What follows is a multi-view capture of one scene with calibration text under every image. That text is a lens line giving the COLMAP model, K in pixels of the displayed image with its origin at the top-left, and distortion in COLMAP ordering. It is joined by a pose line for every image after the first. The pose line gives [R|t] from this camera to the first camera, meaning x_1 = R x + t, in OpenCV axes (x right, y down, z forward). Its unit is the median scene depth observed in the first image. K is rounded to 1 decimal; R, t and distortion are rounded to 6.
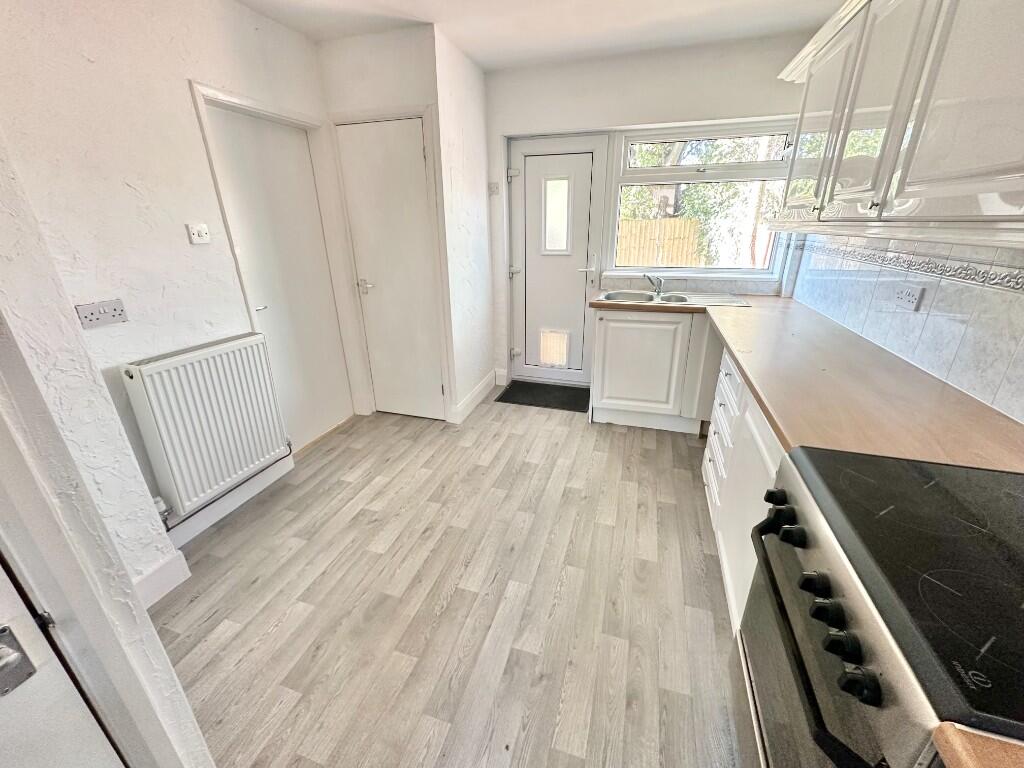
lens RADIAL K [[407.0, 0, 512.1], [0, 407.0, 381.7], [0, 0, 1]] dist [-0.003894, 0.000167]
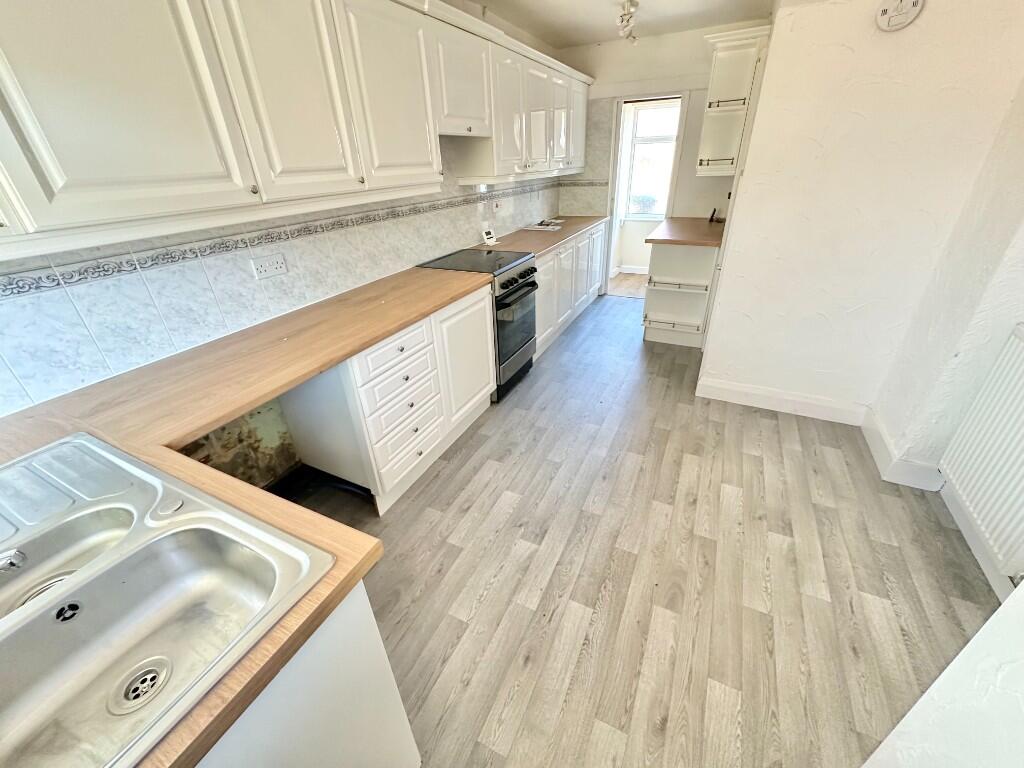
lens RADIAL K [[407.0, 0, 512.3], [0, 407.0, 383.7], [0, 0, 1]] dist [-0.003894, 0.000167]
pose [[-0.987950, -0.026826, 0.152433, 0.059843], [0.100211, 0.639697, 0.762067, -0.441417], [-0.117954, 0.768159, -0.629300, 1.038343]]
